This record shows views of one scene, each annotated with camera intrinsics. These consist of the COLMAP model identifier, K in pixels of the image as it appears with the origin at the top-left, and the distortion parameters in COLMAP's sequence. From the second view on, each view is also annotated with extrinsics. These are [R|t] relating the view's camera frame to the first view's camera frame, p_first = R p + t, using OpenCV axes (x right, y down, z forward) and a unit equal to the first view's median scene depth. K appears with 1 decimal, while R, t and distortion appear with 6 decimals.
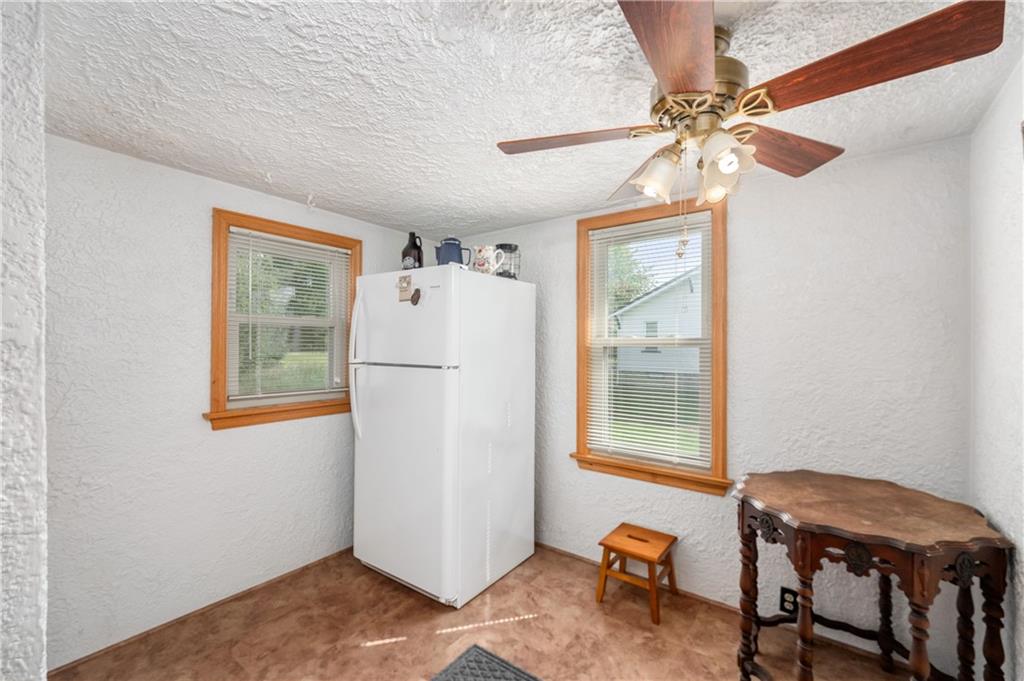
lens RADIAL K [[430.2, 0, 512.8], [0, 430.2, 343.2], [0, 0, 1]] dist [-0.001962, 0.000357]
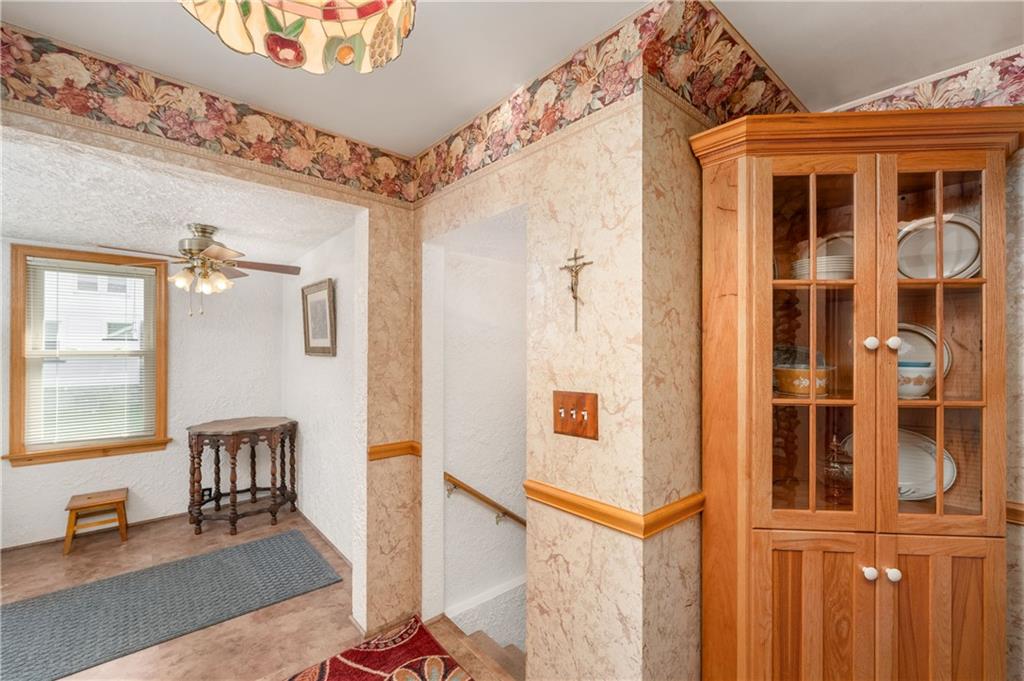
lens RADIAL K [[430.2, 0, 511.6], [0, 430.2, 348.2], [0, 0, 1]] dist [-0.001962, 0.000357]
pose [[0.218906, -0.001716, 0.975744, -0.760072], [0.001206, 0.999998, 0.001488, -0.020368], [-0.975745, 0.000851, 0.218908, -0.589772]]
